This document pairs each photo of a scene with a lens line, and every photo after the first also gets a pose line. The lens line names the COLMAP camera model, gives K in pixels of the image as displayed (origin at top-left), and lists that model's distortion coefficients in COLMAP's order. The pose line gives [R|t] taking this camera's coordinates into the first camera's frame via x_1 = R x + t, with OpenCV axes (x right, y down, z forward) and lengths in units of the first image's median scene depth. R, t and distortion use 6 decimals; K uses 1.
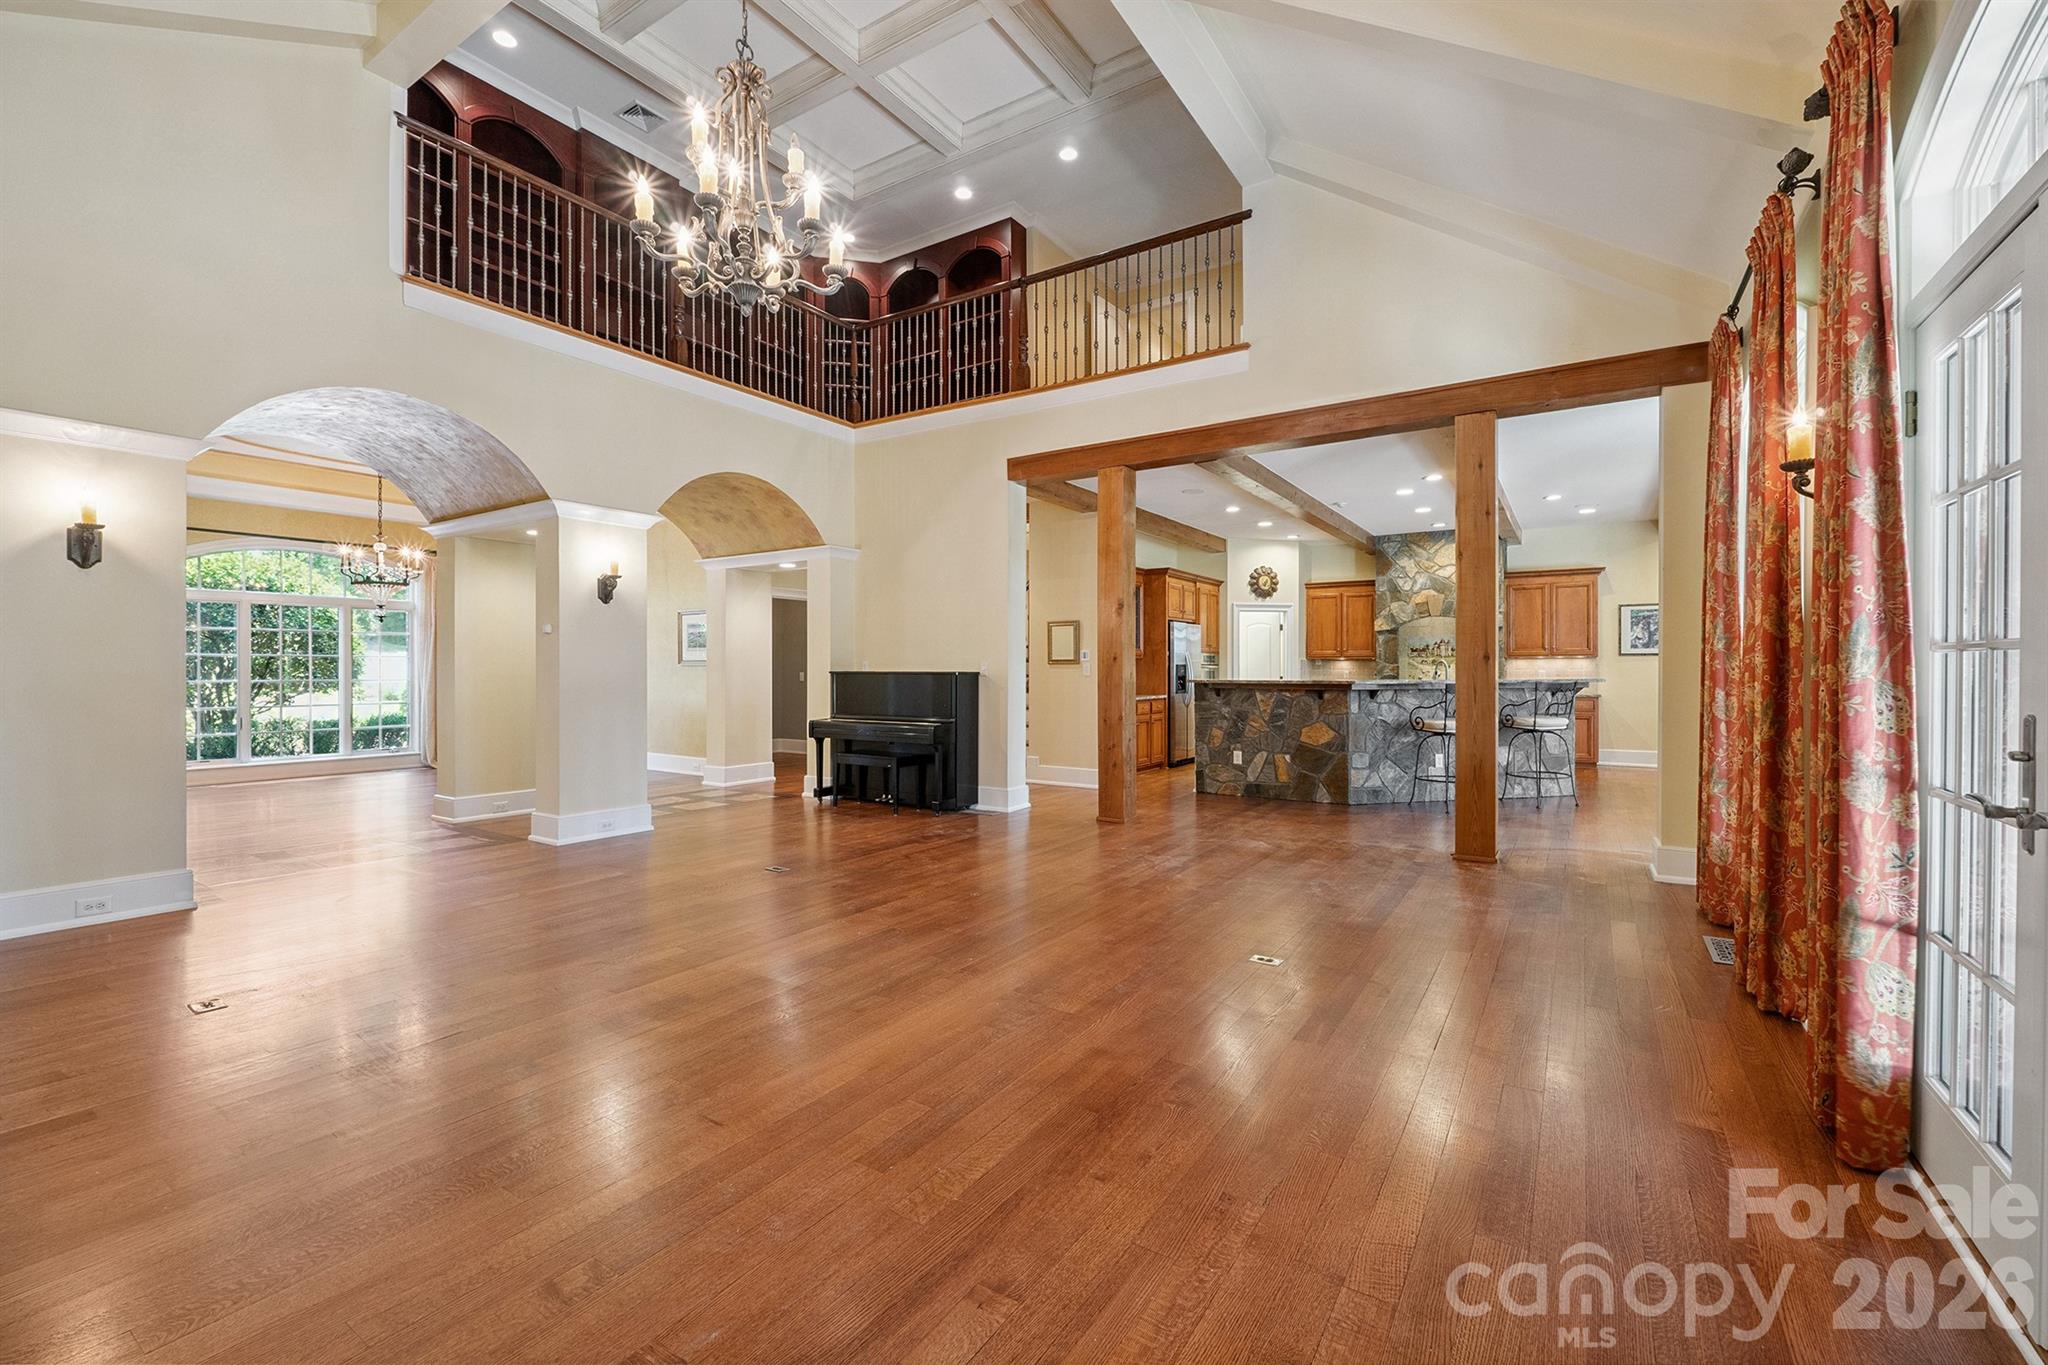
lens RADIAL K [[861.0, 0, 1026.3], [0, 861.0, 675.7], [0, 0, 1]] dist [-0.010138, 0.000265]
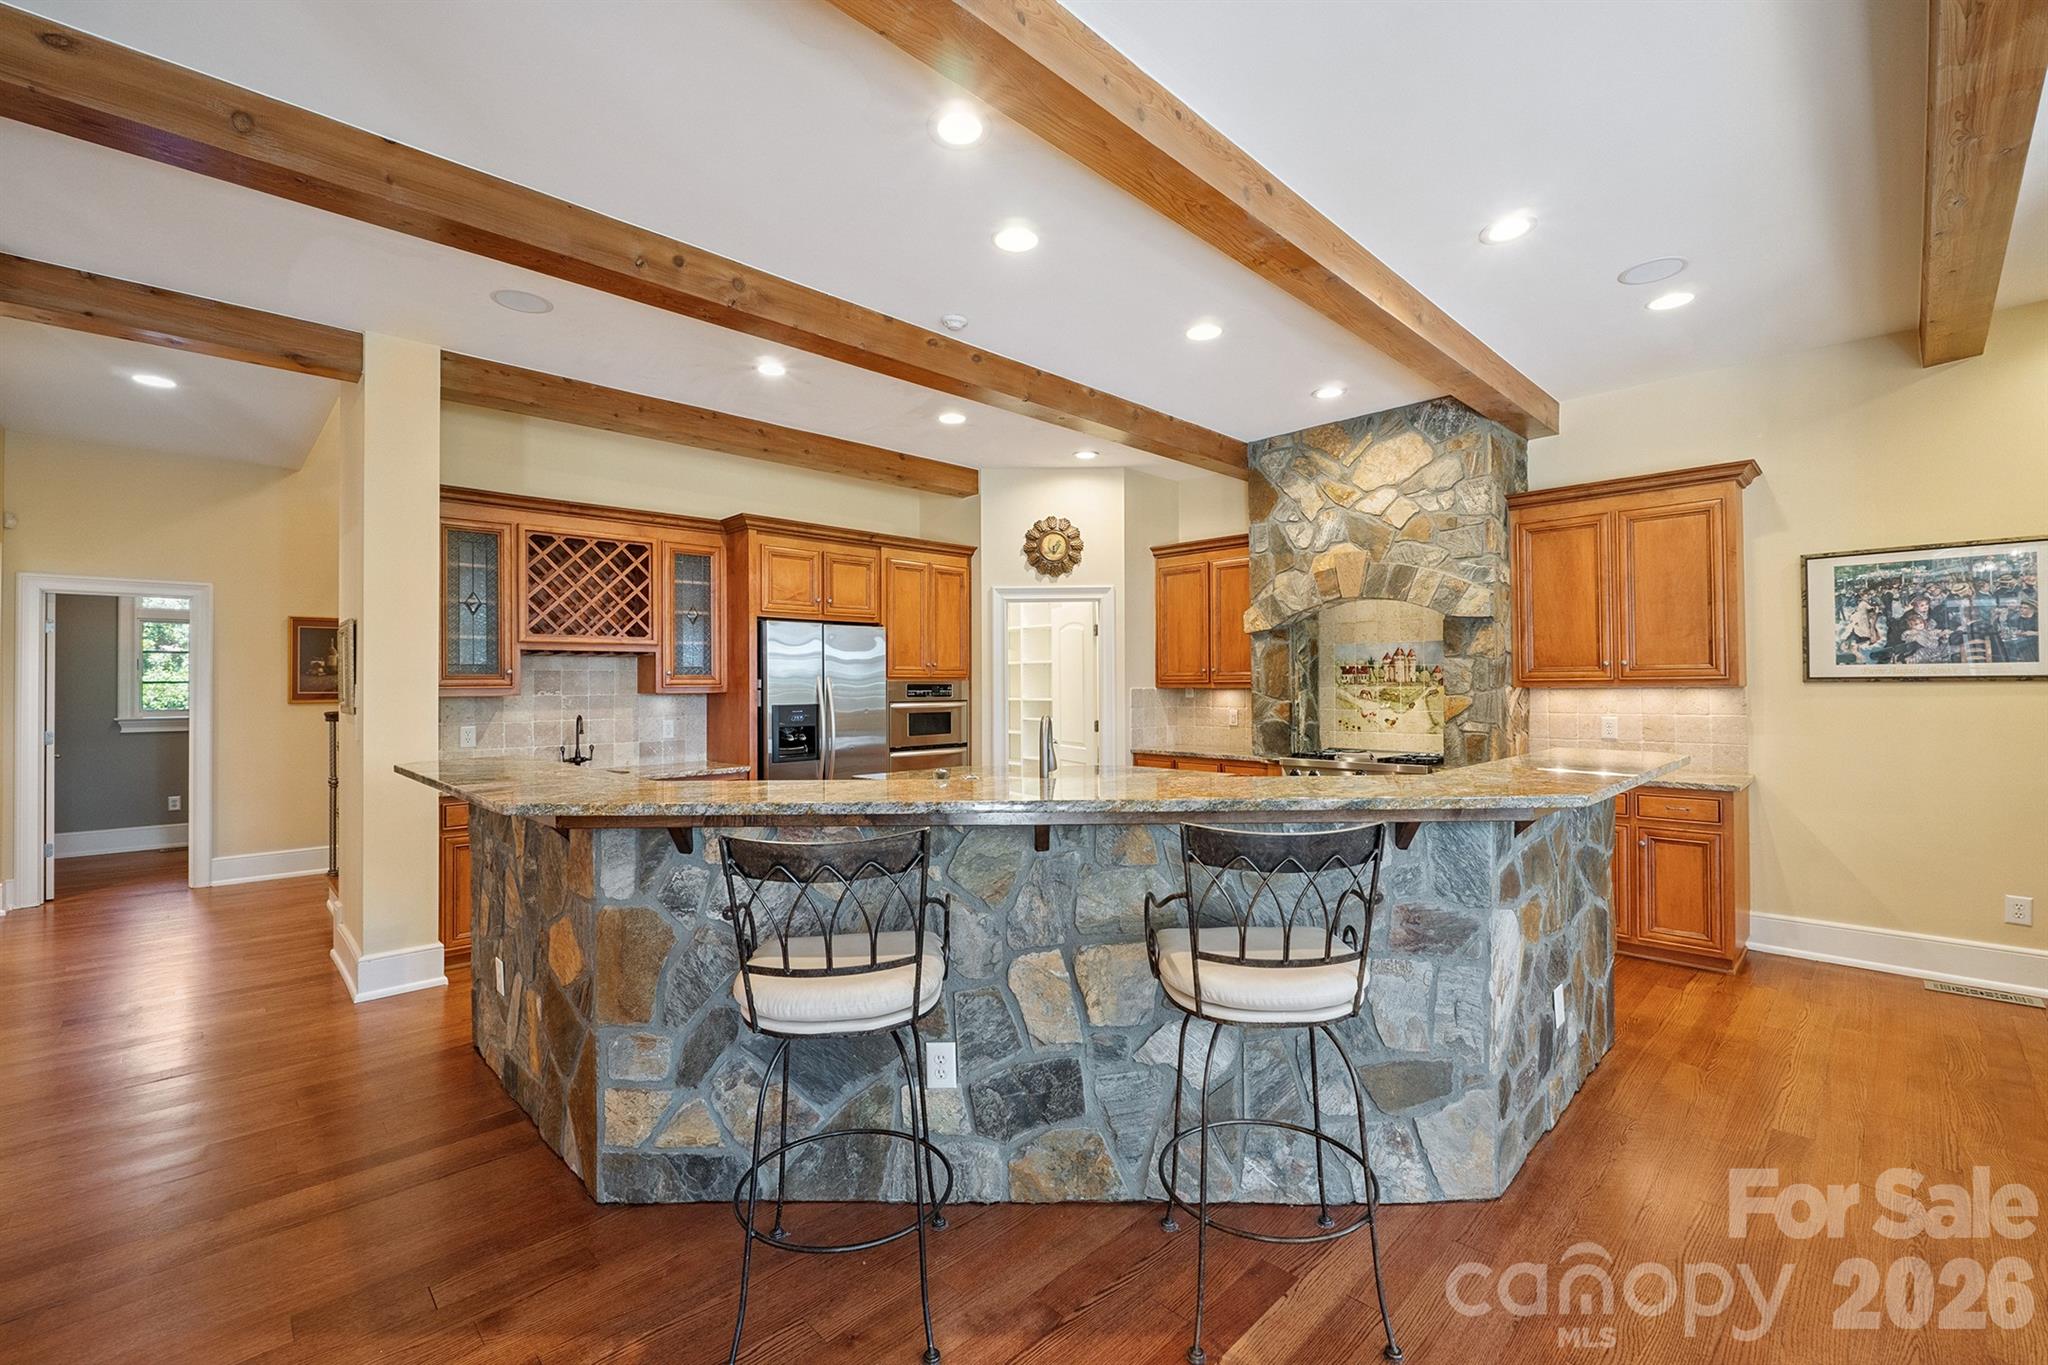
lens RADIAL K [[861.0, 0, 1017.7], [0, 861.0, 679.3], [0, 0, 1]] dist [-0.010138, 0.000265]
pose [[0.976209, -0.005094, -0.216771, 0.388932], [0.002044, 0.999896, -0.014289, -0.018600], [0.216822, 0.013506, 0.976118, 0.492606]]
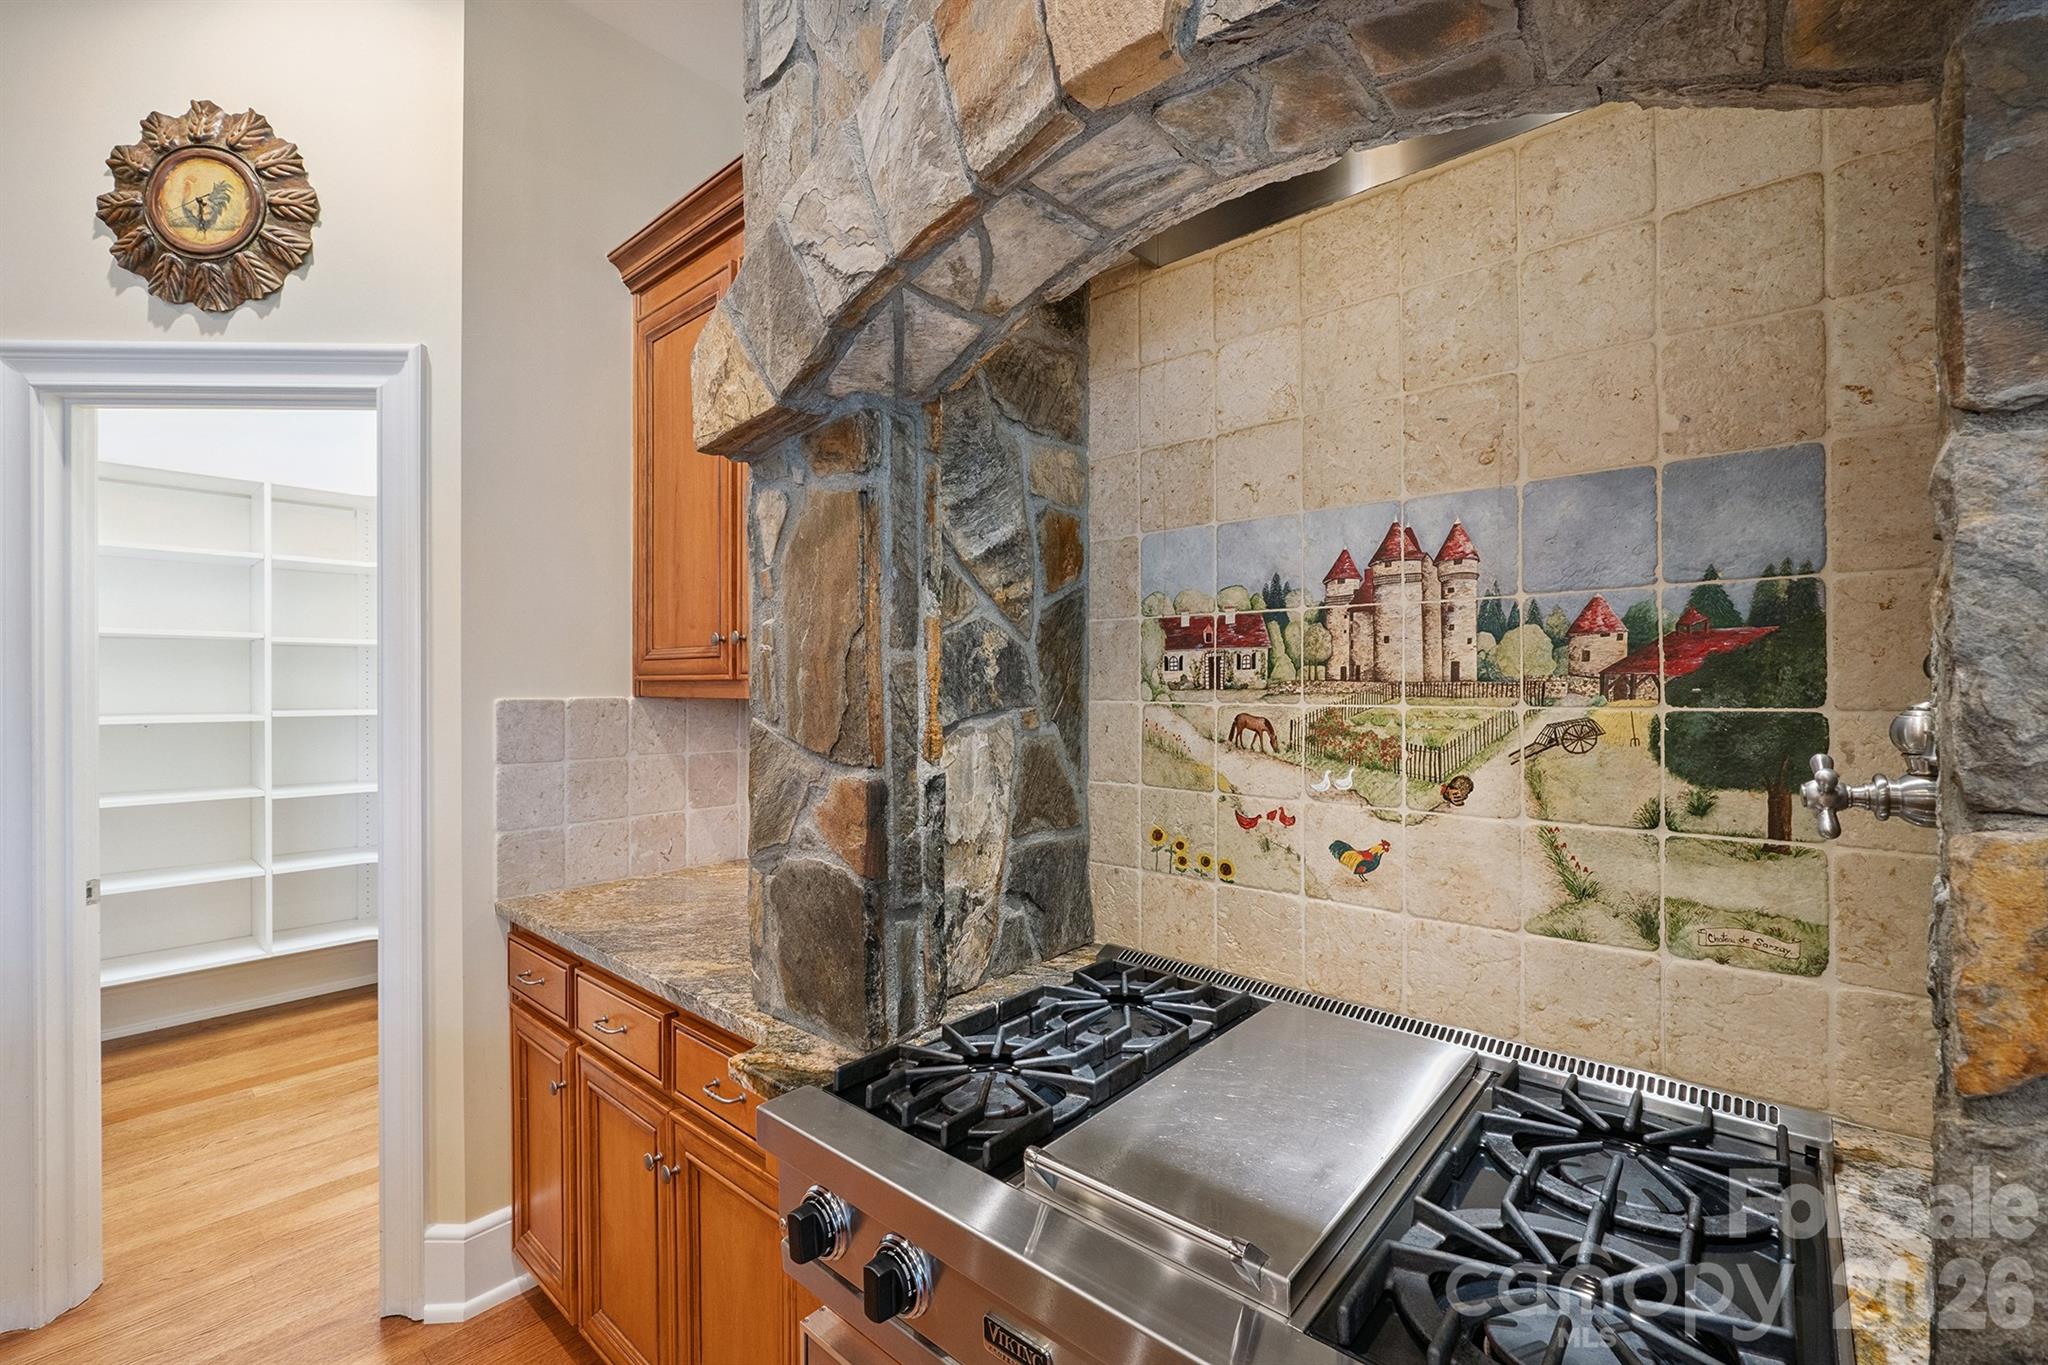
lens RADIAL K [[861.0, 0, 1021.1], [0, 861.0, 682.6], [0, 0, 1]] dist [-0.010138, 0.000265]
pose [[0.991170, 0.000476, -0.132595, 0.463579], [-0.001945, 0.999938, -0.010951, -0.022137], [0.132582, 0.011112, 0.991110, 0.910380]]
